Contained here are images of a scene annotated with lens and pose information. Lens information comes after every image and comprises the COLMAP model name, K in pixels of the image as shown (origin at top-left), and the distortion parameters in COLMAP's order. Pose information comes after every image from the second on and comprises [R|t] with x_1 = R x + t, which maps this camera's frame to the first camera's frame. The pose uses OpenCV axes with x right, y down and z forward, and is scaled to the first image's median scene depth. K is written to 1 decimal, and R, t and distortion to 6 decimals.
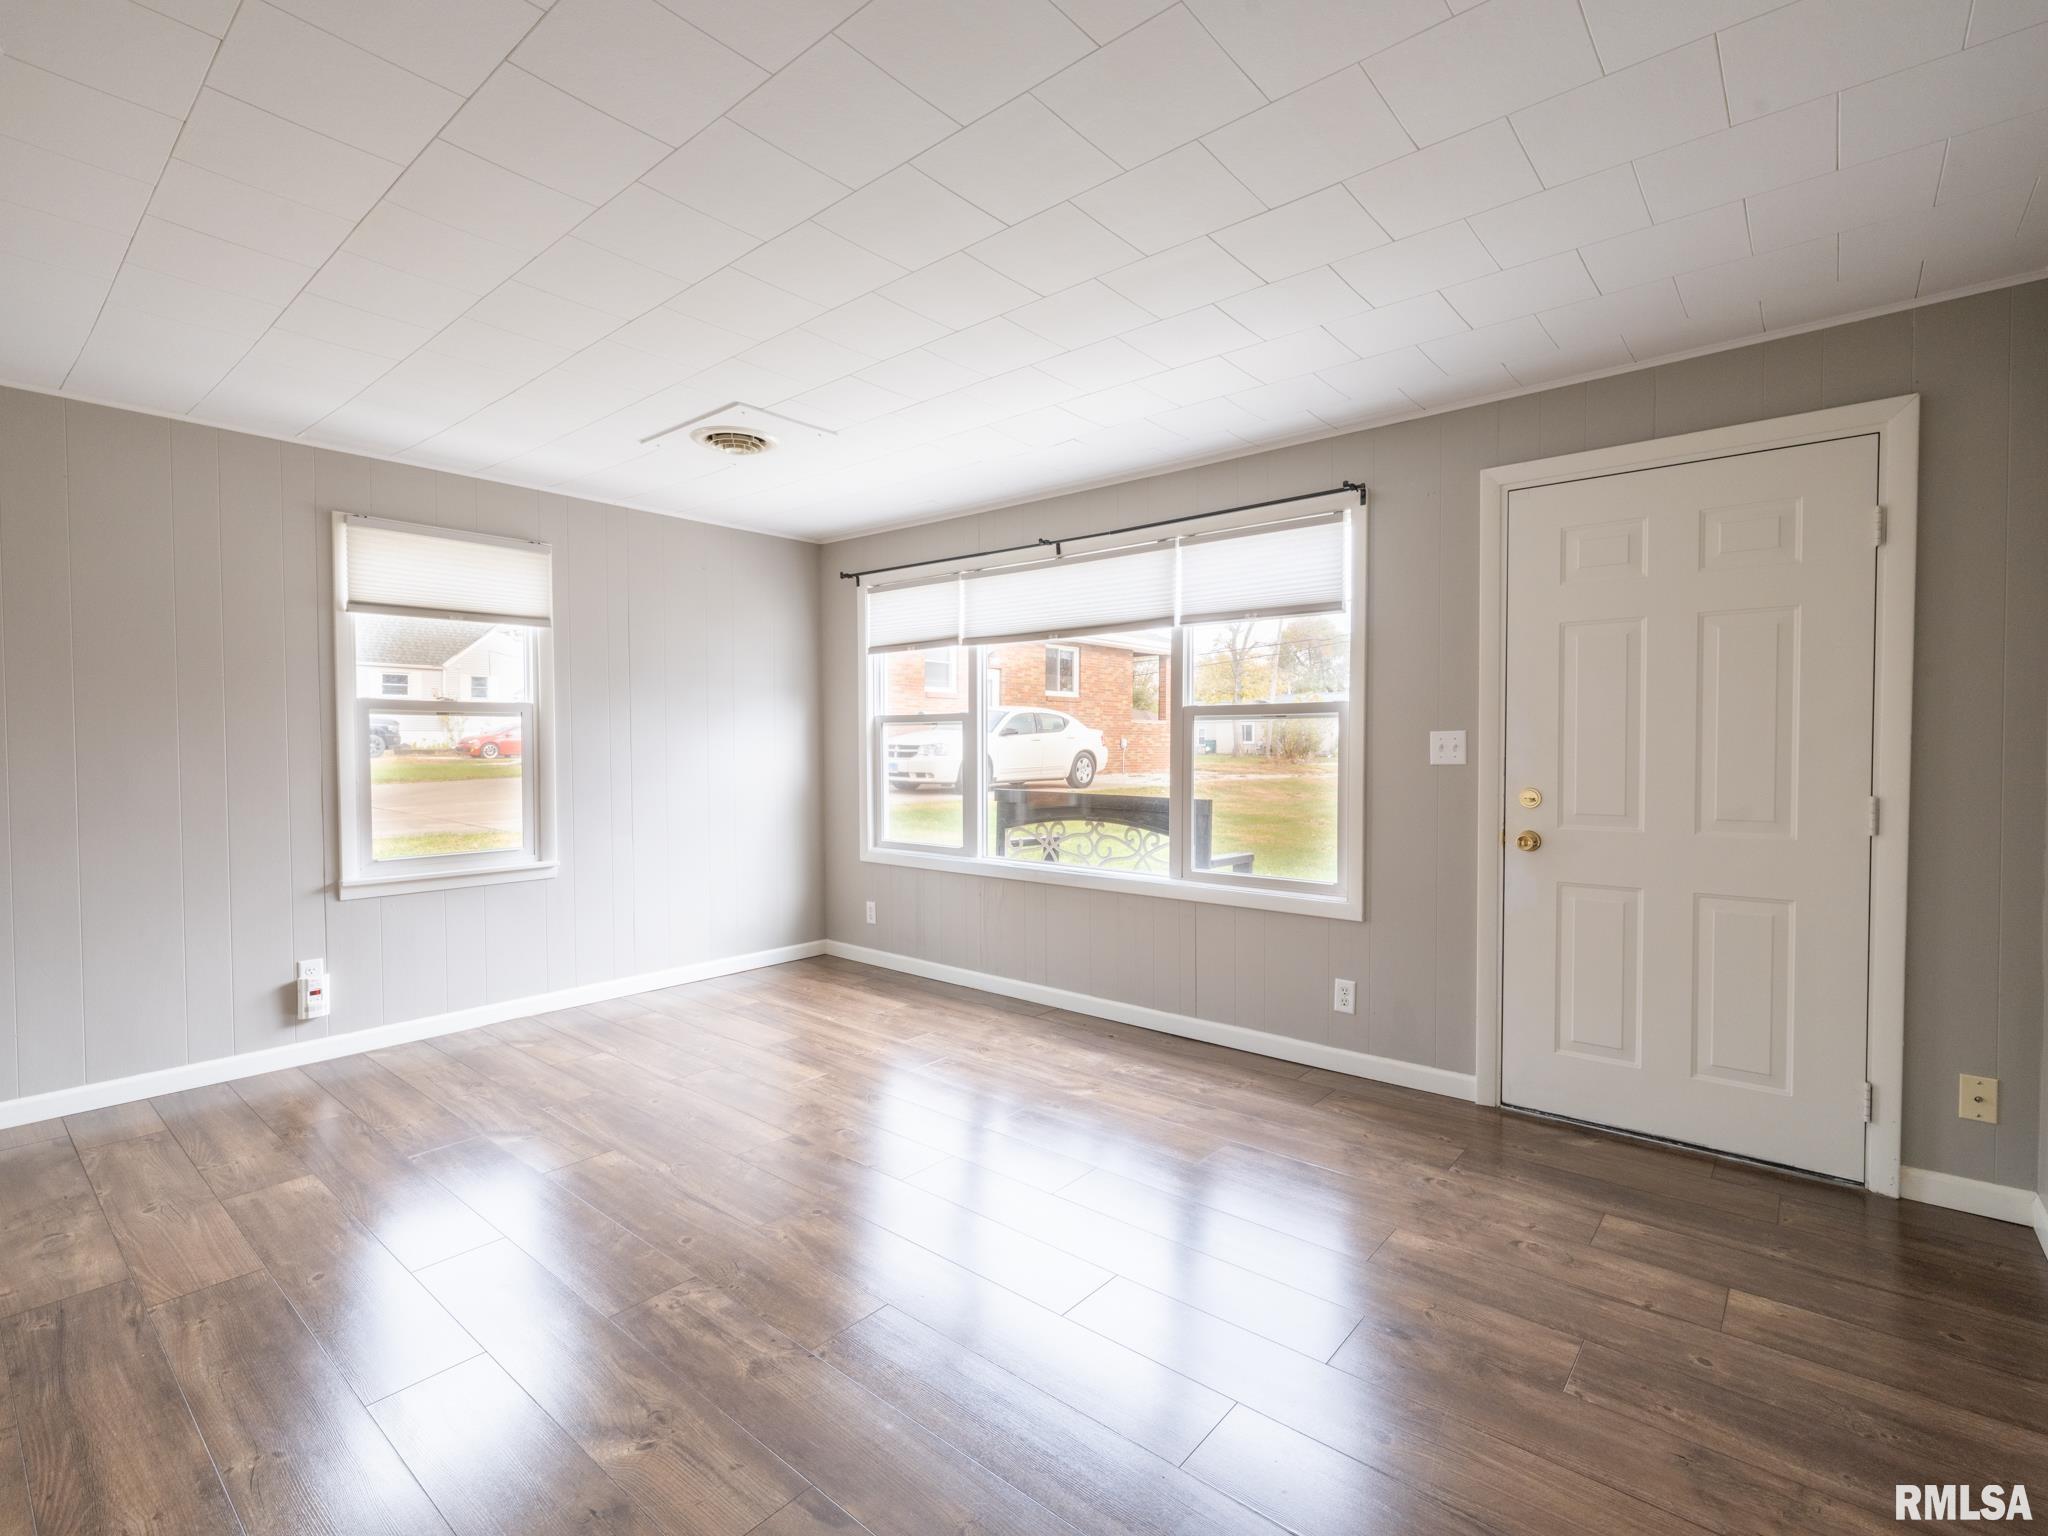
lens RADIAL K [[951.5, 0, 1020.5], [0, 951.5, 769.1], [0, 0, 1]] dist [0.000415, 0.000855]
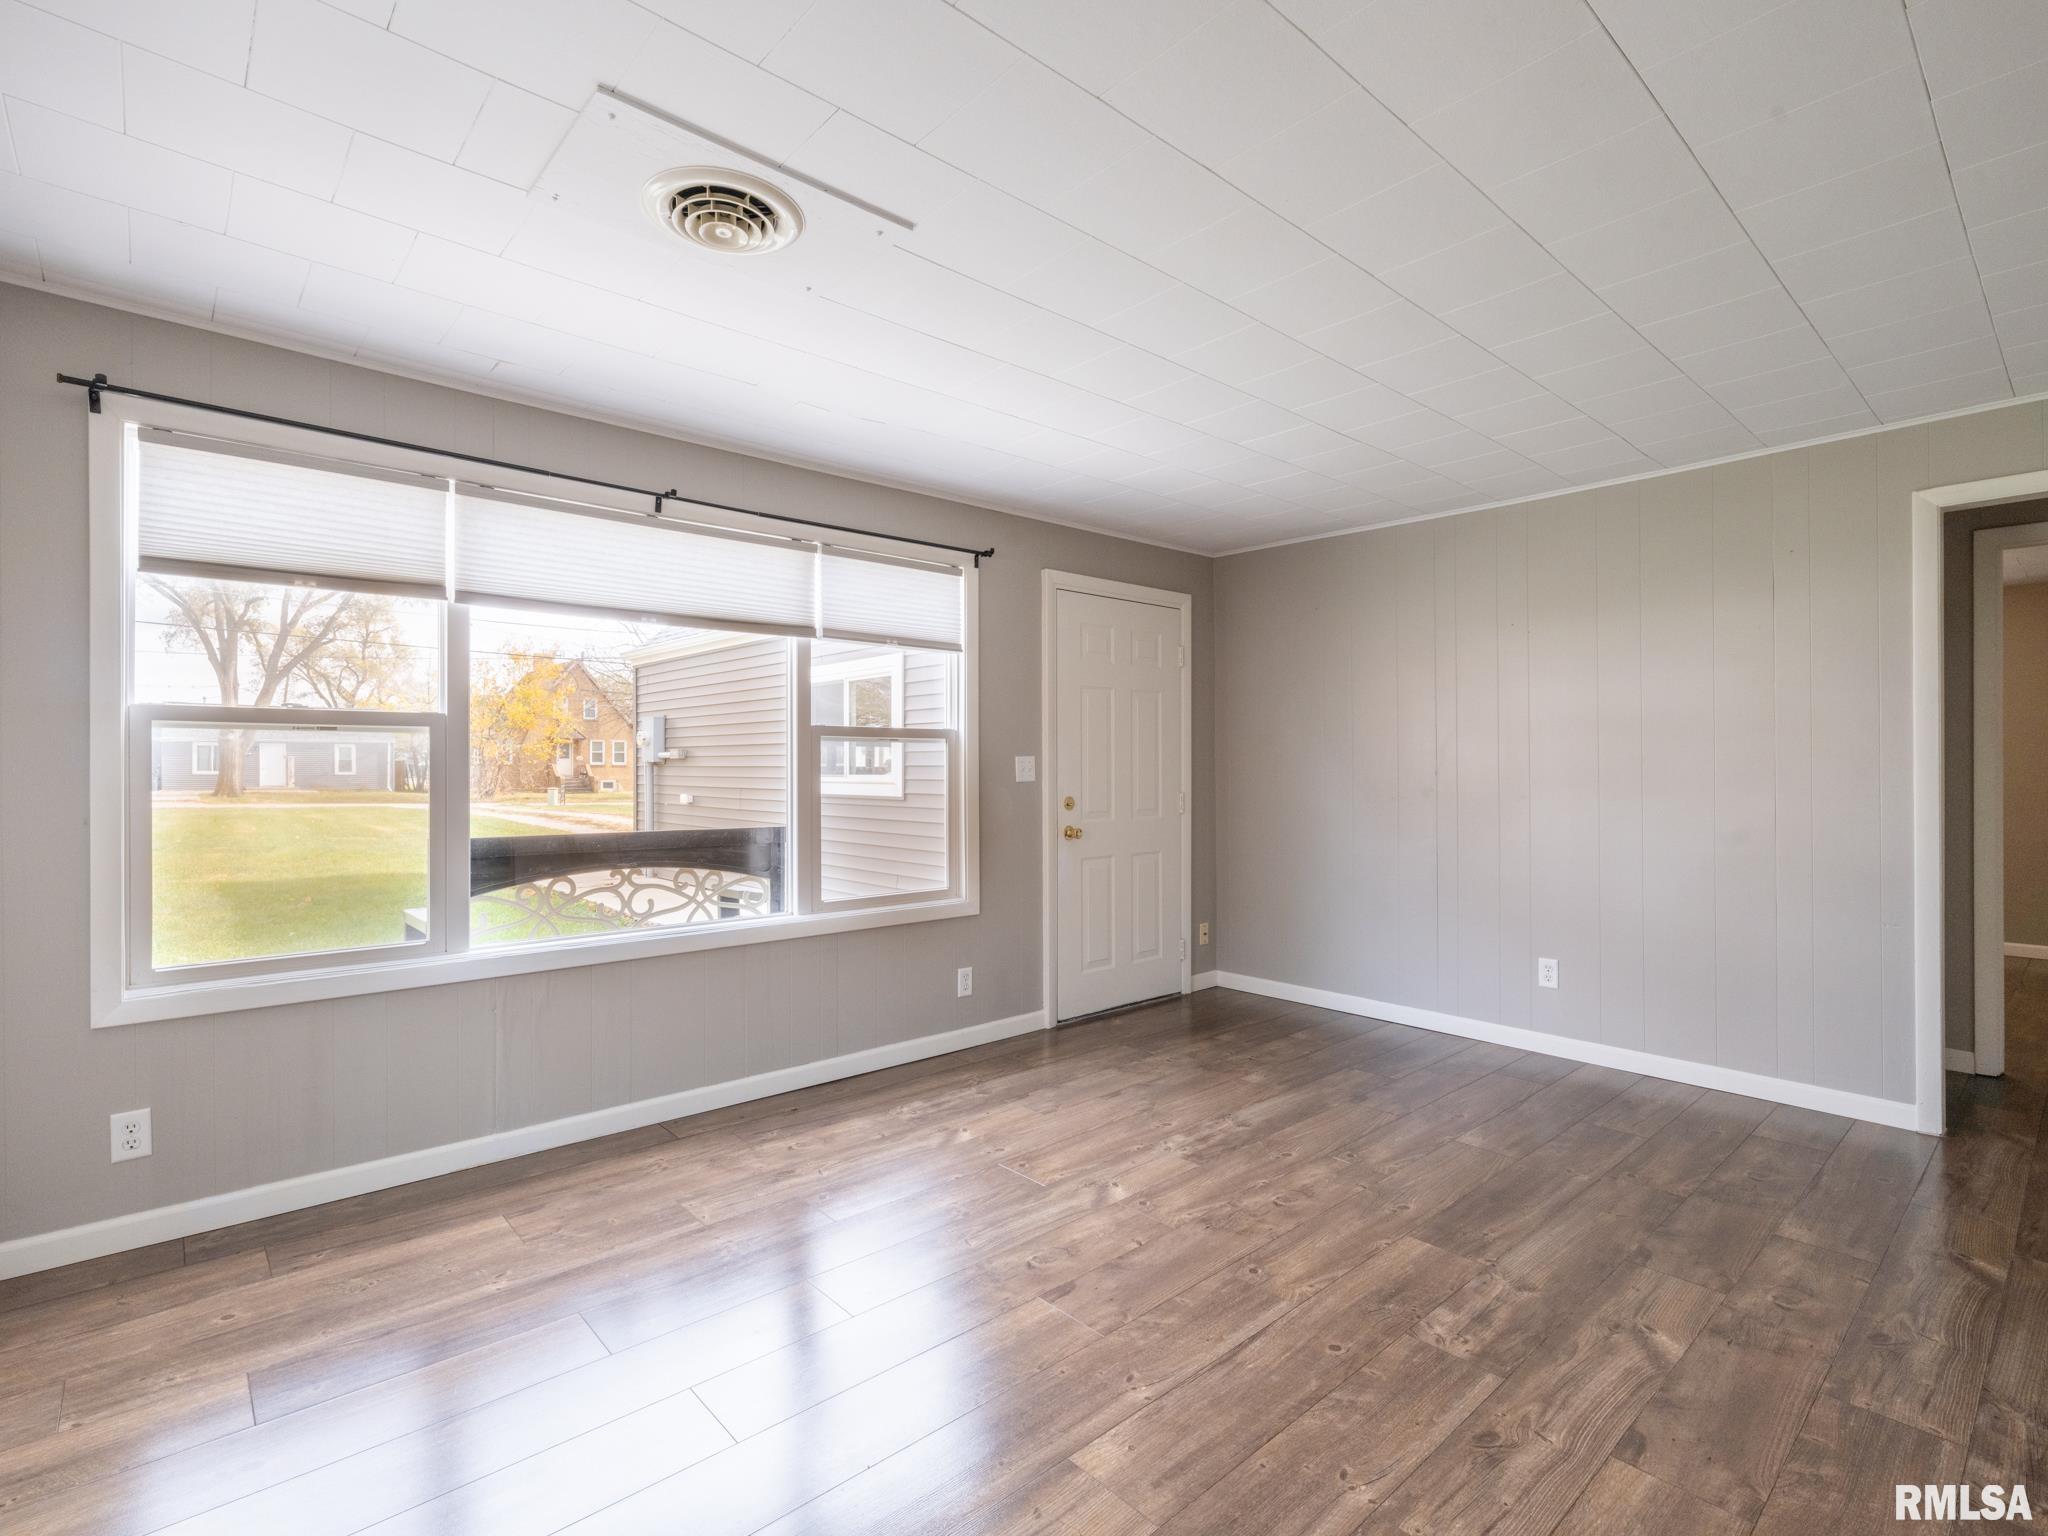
lens RADIAL K [[981.5, 0, 1005.2], [0, 981.5, 768.8], [0, 0, 1]] dist [-0.001347, 0.002066]
pose [[0.145141, -0.001602, 0.989410, -0.745477], [0.025754, 0.999666, -0.002160, -0.016766], [-0.989076, 0.025795, 0.145134, 0.680552]]
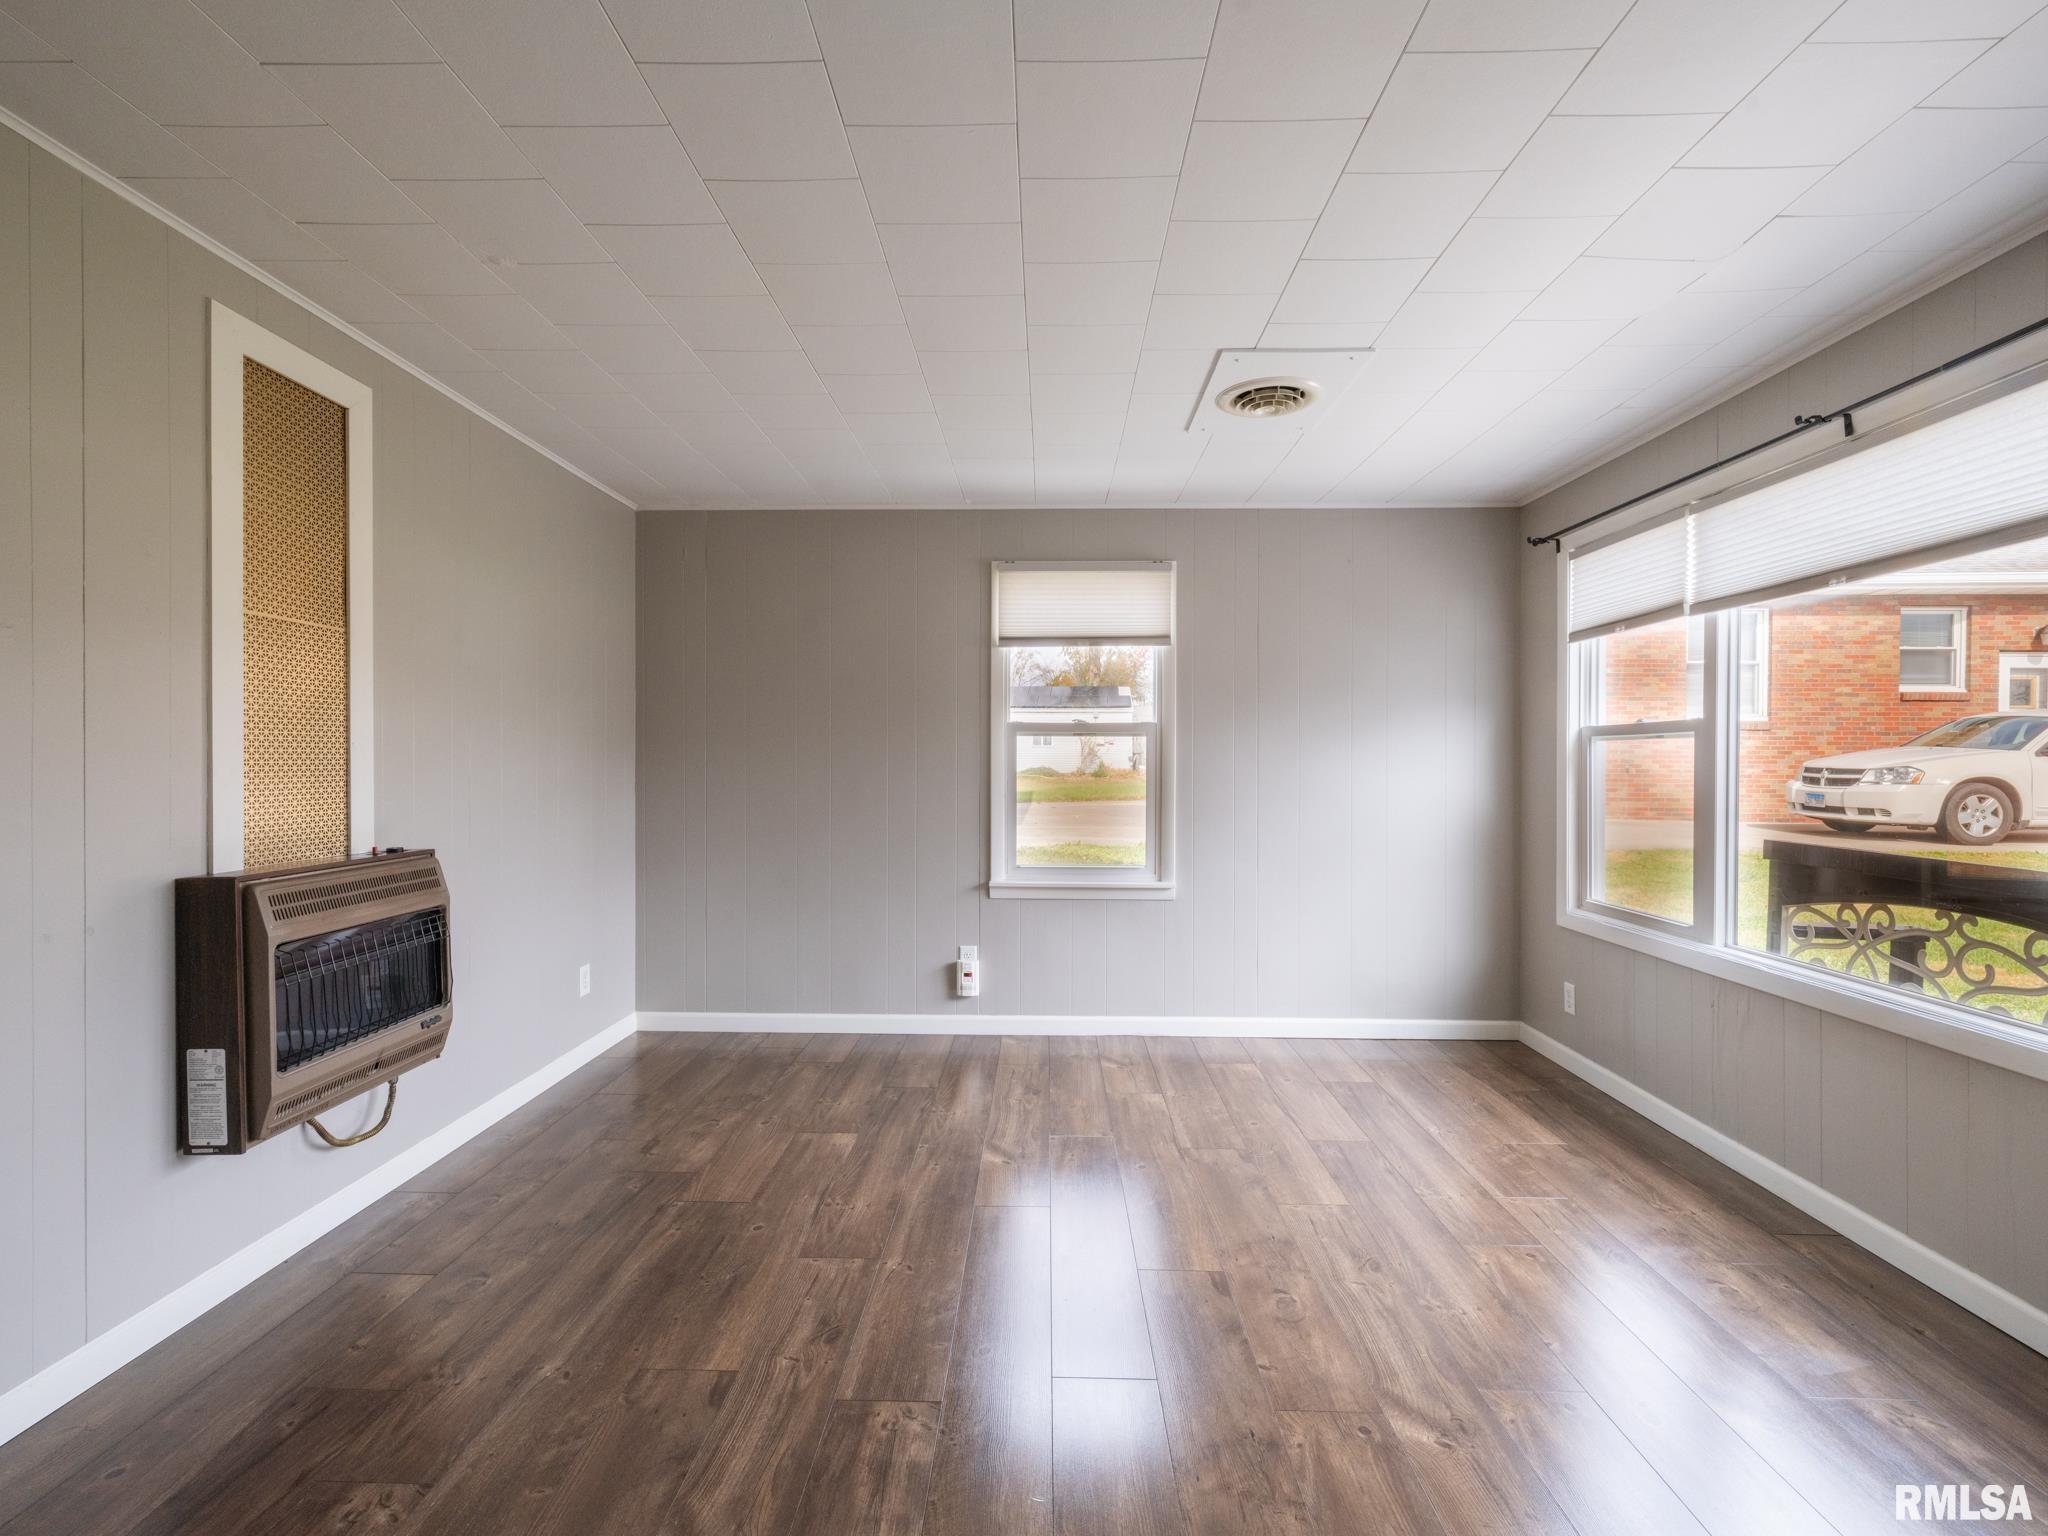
lens RADIAL K [[951.5, 0, 1020.5], [0, 951.5, 769.1], [0, 0, 1]] dist [0.000415, 0.000855]
pose [[0.627773, 0.009715, -0.778336, 0.190126], [-0.026472, 0.999610, -0.008875, -0.008338], [0.777946, 0.026176, 0.627786, 0.284451]]
